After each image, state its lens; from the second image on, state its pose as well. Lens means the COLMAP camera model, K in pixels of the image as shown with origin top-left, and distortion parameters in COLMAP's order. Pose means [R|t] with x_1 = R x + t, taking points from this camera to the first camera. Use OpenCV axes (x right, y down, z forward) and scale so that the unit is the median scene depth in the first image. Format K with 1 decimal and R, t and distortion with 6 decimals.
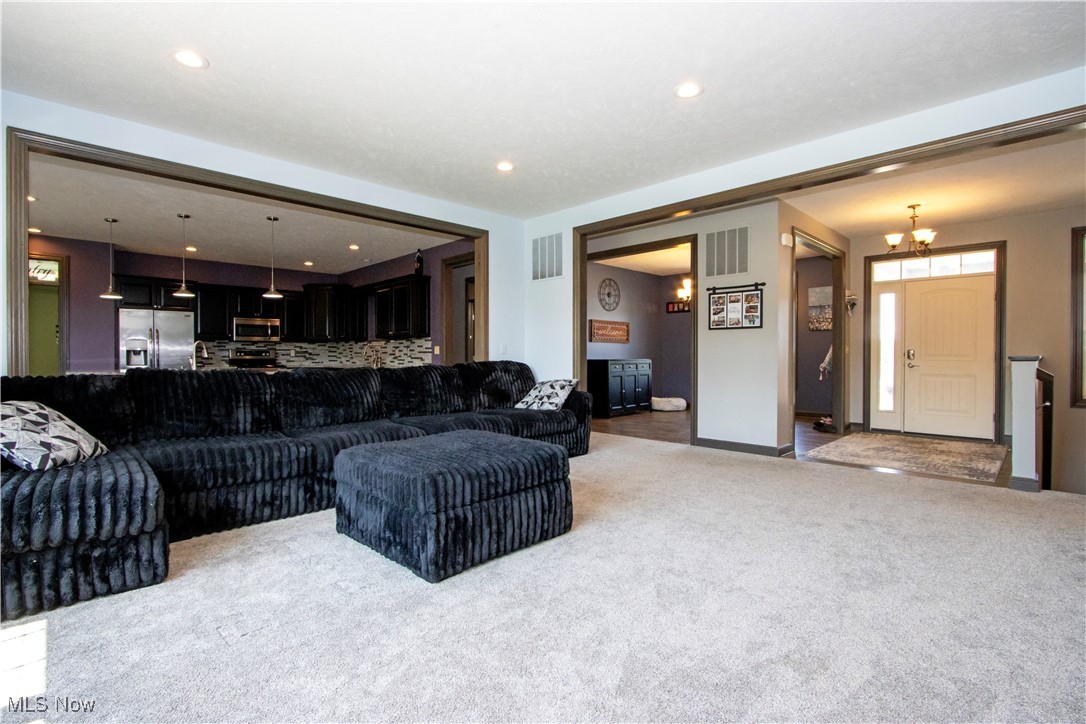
lens RADIAL K [[500.3, 0, 553.9], [0, 500.3, 359.0], [0, 0, 1]] dist [-0.014060, 0.001129]
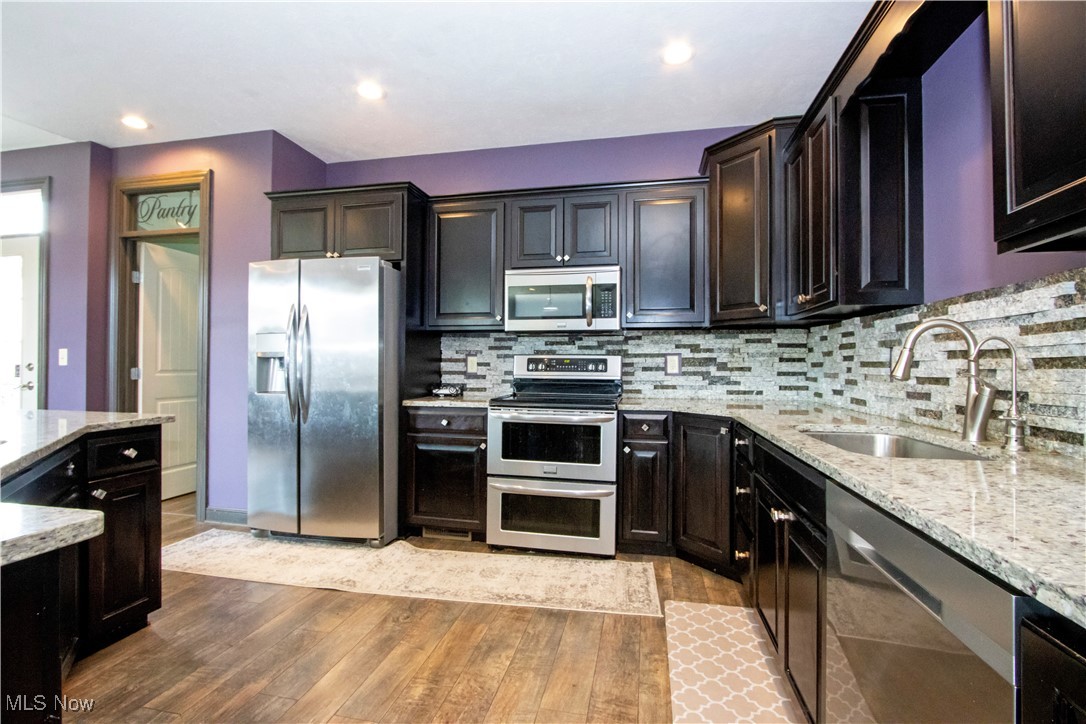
lens RADIAL K [[500.3, 0, 538.9], [0, 500.3, 363.3], [0, 0, 1]] dist [-0.014060, 0.001129]
pose [[0.521322, -0.003417, -0.853353, -0.289973], [-0.008430, 0.999923, -0.009154, -0.009032], [0.853318, 0.011966, 0.521253, 0.782073]]
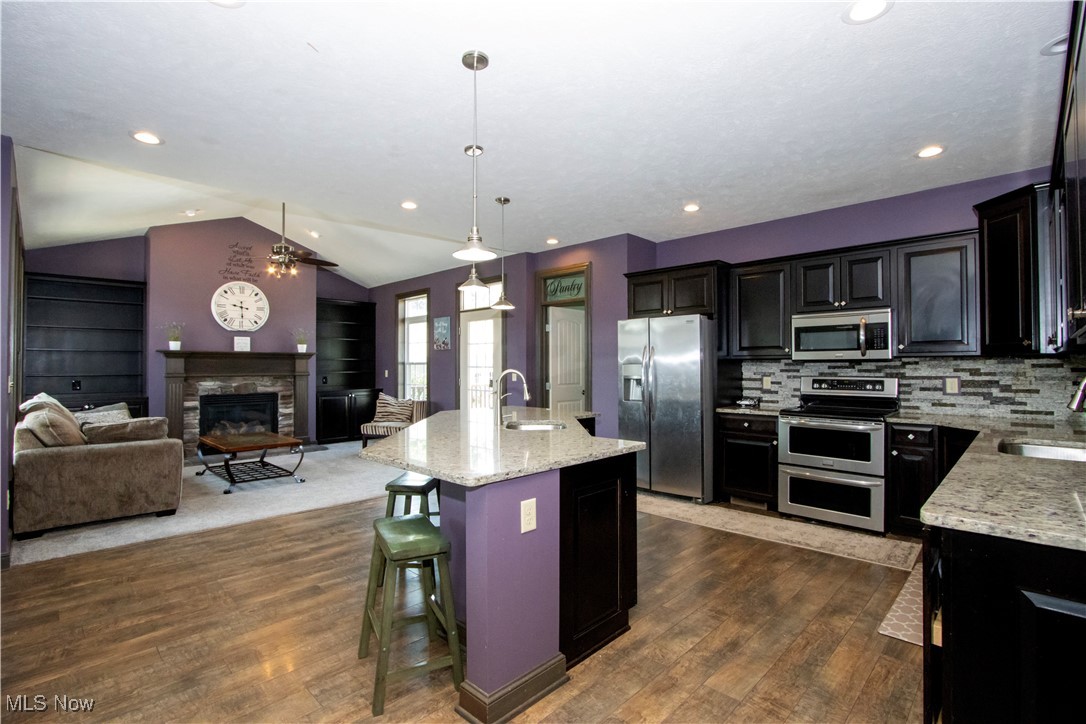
lens RADIAL K [[500.3, 0, 541.2], [0, 500.3, 357.7], [0, 0, 1]] dist [-0.014060, 0.001129]
pose [[-0.019437, -0.022134, -0.999566, -0.116902], [-0.004671, 0.999746, -0.022047, -0.025693], [0.999800, 0.004240, -0.019535, 0.712407]]
